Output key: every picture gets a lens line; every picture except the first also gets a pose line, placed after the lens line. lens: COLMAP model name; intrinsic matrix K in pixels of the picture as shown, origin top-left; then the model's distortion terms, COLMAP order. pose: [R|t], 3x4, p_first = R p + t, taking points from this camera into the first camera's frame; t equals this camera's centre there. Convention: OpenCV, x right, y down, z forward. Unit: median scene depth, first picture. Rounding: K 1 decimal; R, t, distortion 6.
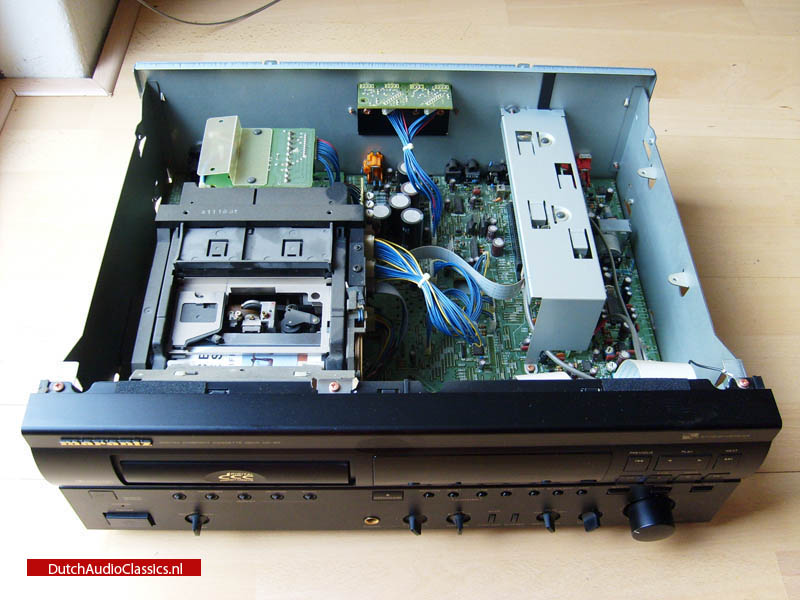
lens RADIAL K [[839.8, 0, 407.1], [0, 839.8, 297.1], [0, 0, 1]] dist [-0.121661, 0.000000]
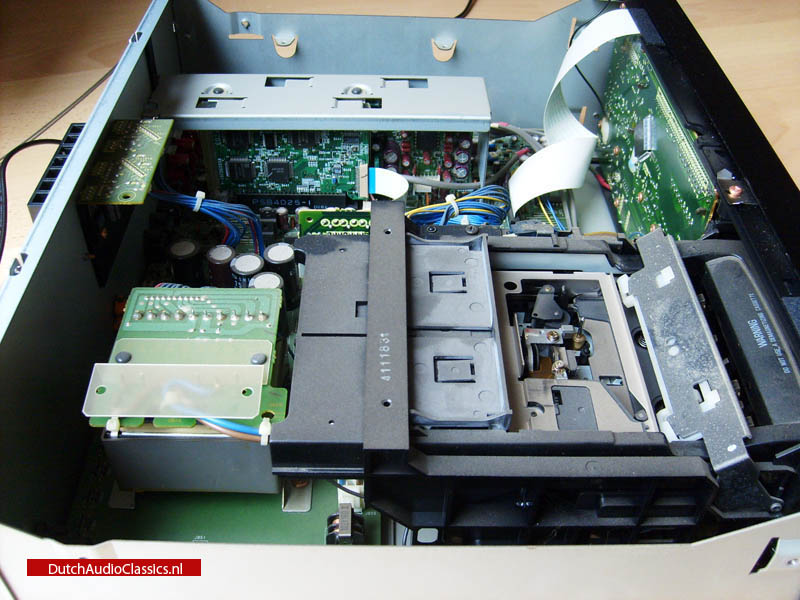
lens RADIAL K [[839.8, 0, 408.0], [0, 839.8, 295.3], [0, 0, 1]] dist [-0.121661, 0.000000]
pose [[0.012366, -0.692307, 0.721497, -0.583199], [0.759107, 0.476157, 0.443882, -0.347711], [-0.650849, 0.542204, 0.531423, 0.665109]]
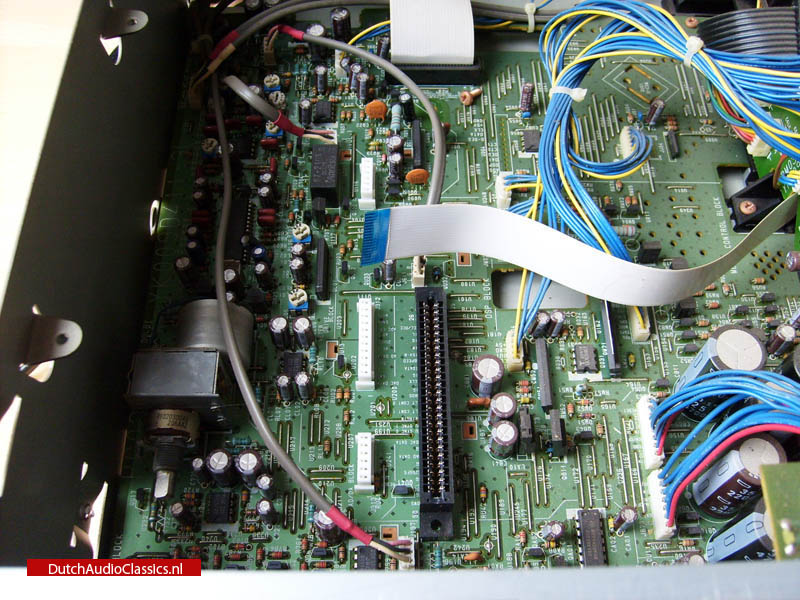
lens RADIAL K [[839.8, 0, 400.2], [0, 839.8, 301.4], [0, 0, 1]] dist [-0.121661, 0.000000]
pose [[-0.999073, -0.032749, -0.027931, 0.188354], [-0.013429, -0.379364, 0.925150, -0.479508], [-0.040893, 0.924668, 0.378573, 0.965843]]
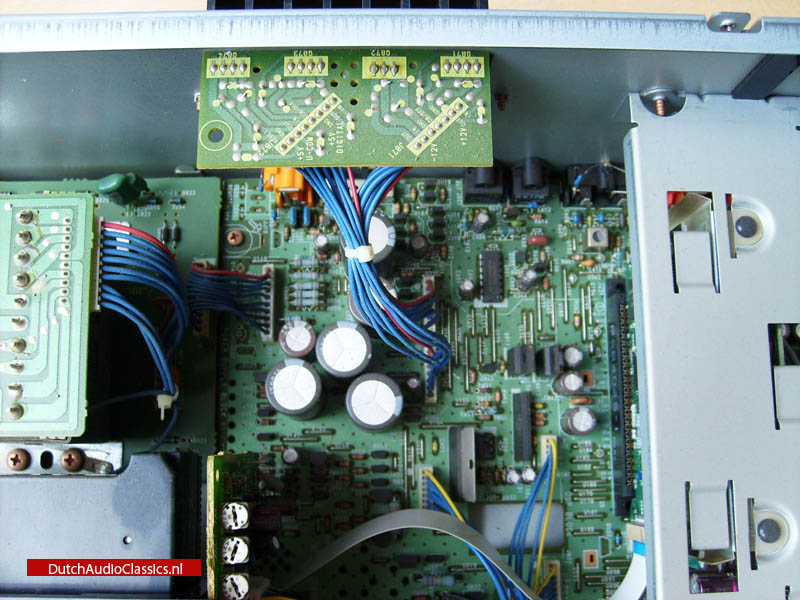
lens RADIAL K [[839.8, 0, 408.5], [0, 839.8, 320.6], [0, 0, 1]] dist [-0.121661, 0.000000]
pose [[0.999831, 0.014498, -0.011322, 0.029835], [-0.006910, 0.866431, 0.499250, -0.372457], [0.017047, -0.499087, 0.866384, 0.769467]]
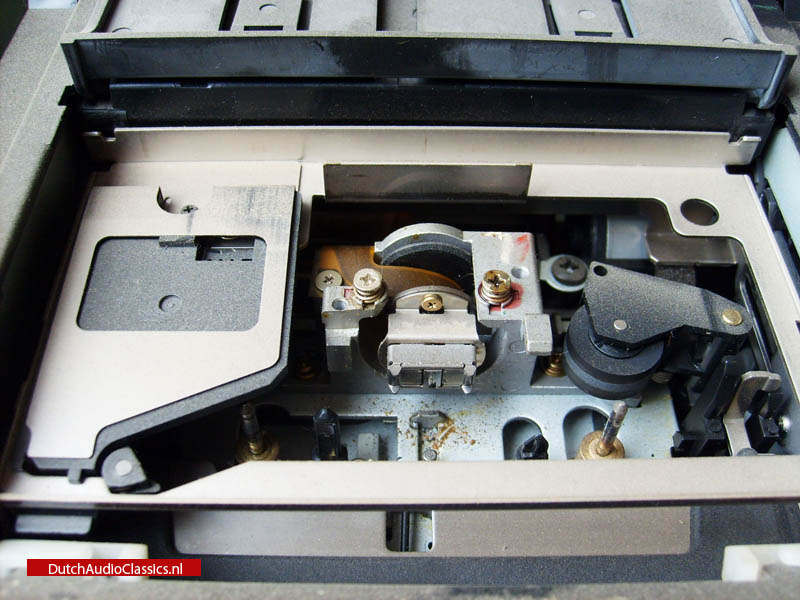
lens RADIAL K [[839.8, 0, 403.4], [0, 839.8, 306.9], [0, 0, 1]] dist [-0.121661, 0.000000]
pose [[0.999990, 0.000060, -0.004416, -0.180419], [-0.000196, 0.999520, -0.030964, 0.029915], [0.004412, 0.030965, 0.999511, 0.747057]]
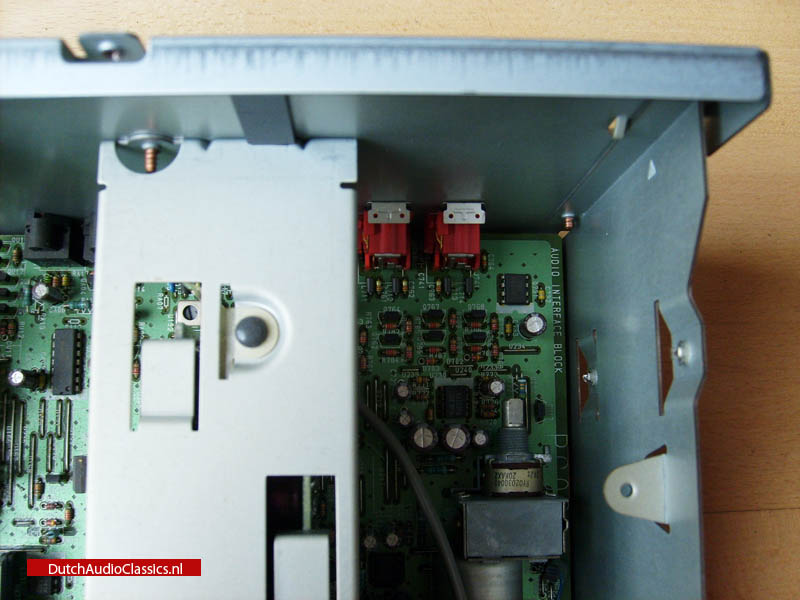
lens RADIAL K [[839.8, 0, 410.3], [0, 839.8, 307.7], [0, 0, 1]] dist [-0.121661, 0.000000]
pose [[0.999764, 0.016695, 0.013916, 0.238303], [-0.021405, 0.867300, 0.497325, -0.363107], [-0.003766, -0.497505, 0.867453, 0.898559]]
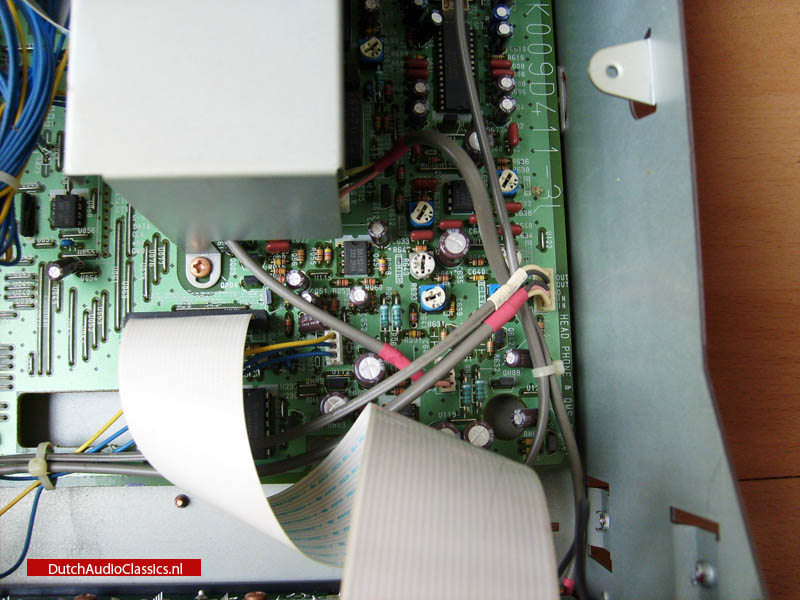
lens RADIAL K [[839.8, 0, 406.4], [0, 839.8, 302.3], [0, 0, 1]] dist [-0.121661, 0.000000]
pose [[0.999988, -0.000304, 0.004922, 0.250118], [-0.002370, 0.845629, 0.533766, -0.105521], [-0.004325, -0.533771, 0.845618, 0.715719]]
